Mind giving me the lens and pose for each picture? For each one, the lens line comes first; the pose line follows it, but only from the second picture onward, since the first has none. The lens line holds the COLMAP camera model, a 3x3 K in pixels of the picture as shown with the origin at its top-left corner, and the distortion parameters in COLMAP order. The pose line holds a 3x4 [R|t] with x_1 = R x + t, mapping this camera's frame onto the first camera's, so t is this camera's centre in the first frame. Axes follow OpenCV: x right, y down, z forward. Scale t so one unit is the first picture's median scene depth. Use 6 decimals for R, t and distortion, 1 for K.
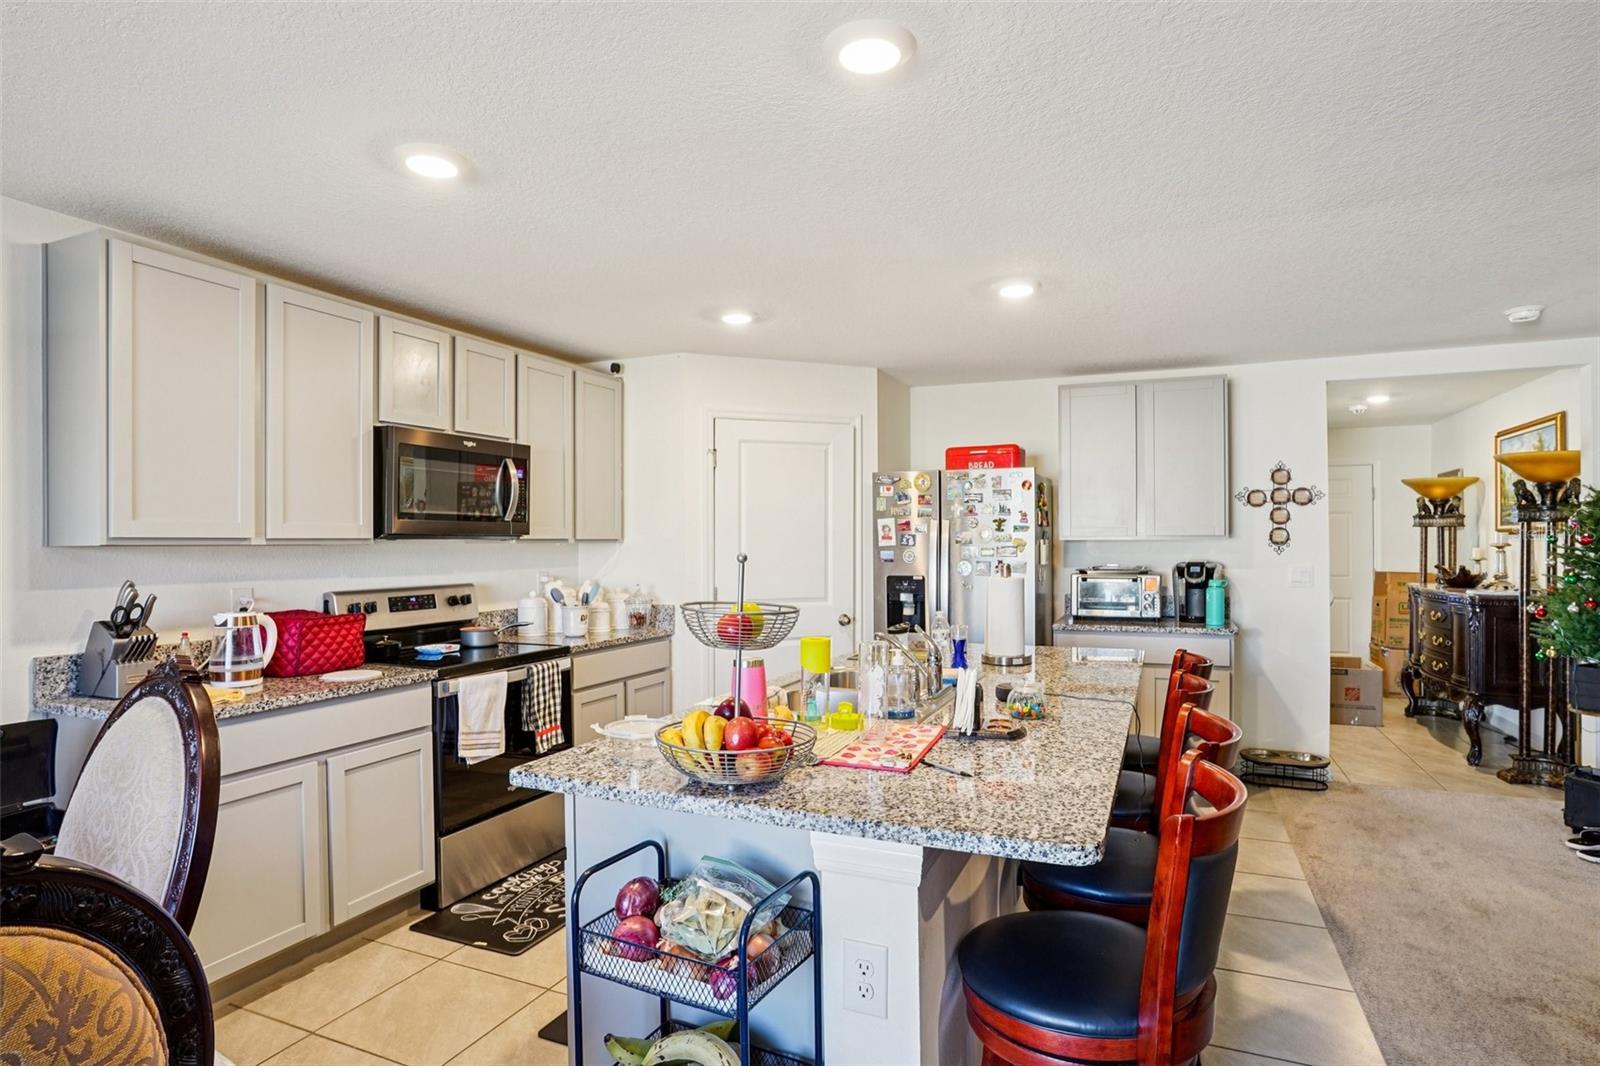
lens RADIAL K [[835.1, 0, 780.7], [0, 835.1, 570.8], [0, 0, 1]] dist [-0.069720, -0.000216]
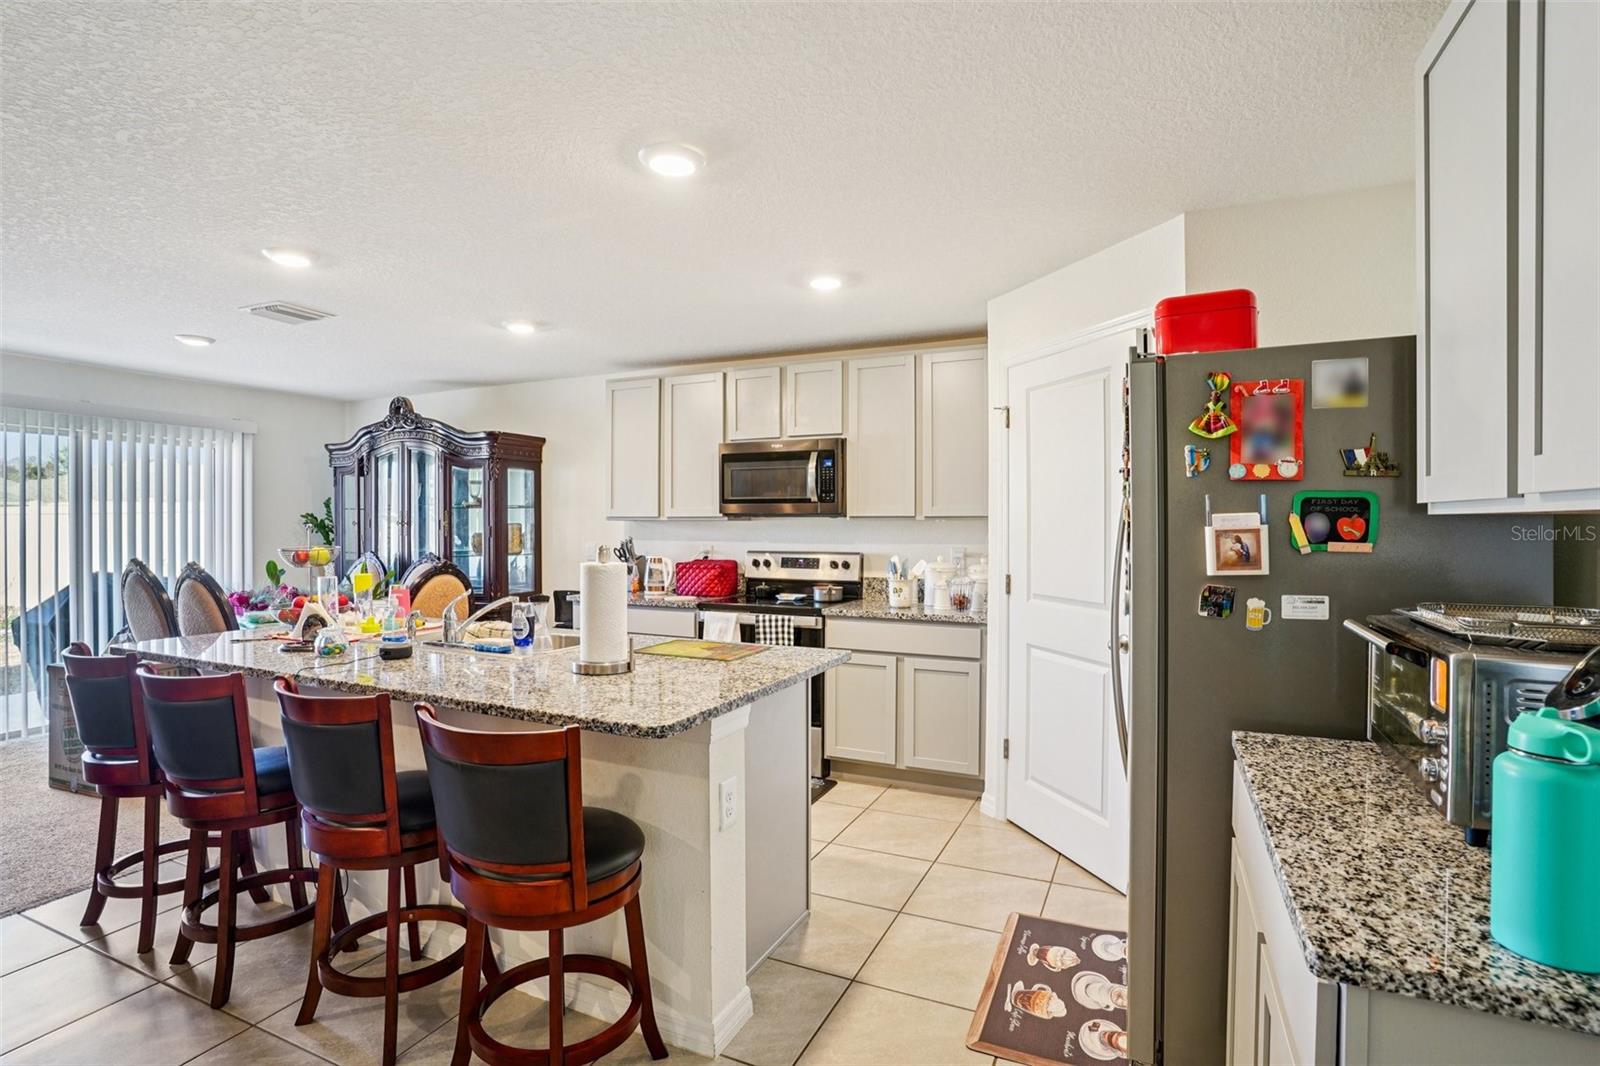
lens RADIAL K [[786.1, 0, 800.0], [0, 786.1, 533.0], [0, 0, 1]] dist [-0.073932, 0.034465]
pose [[0.007806, 0.015086, -0.999856, 0.854639], [-0.035725, 0.999252, 0.014798, -0.030332], [0.999331, 0.035605, 0.008339, 0.974572]]
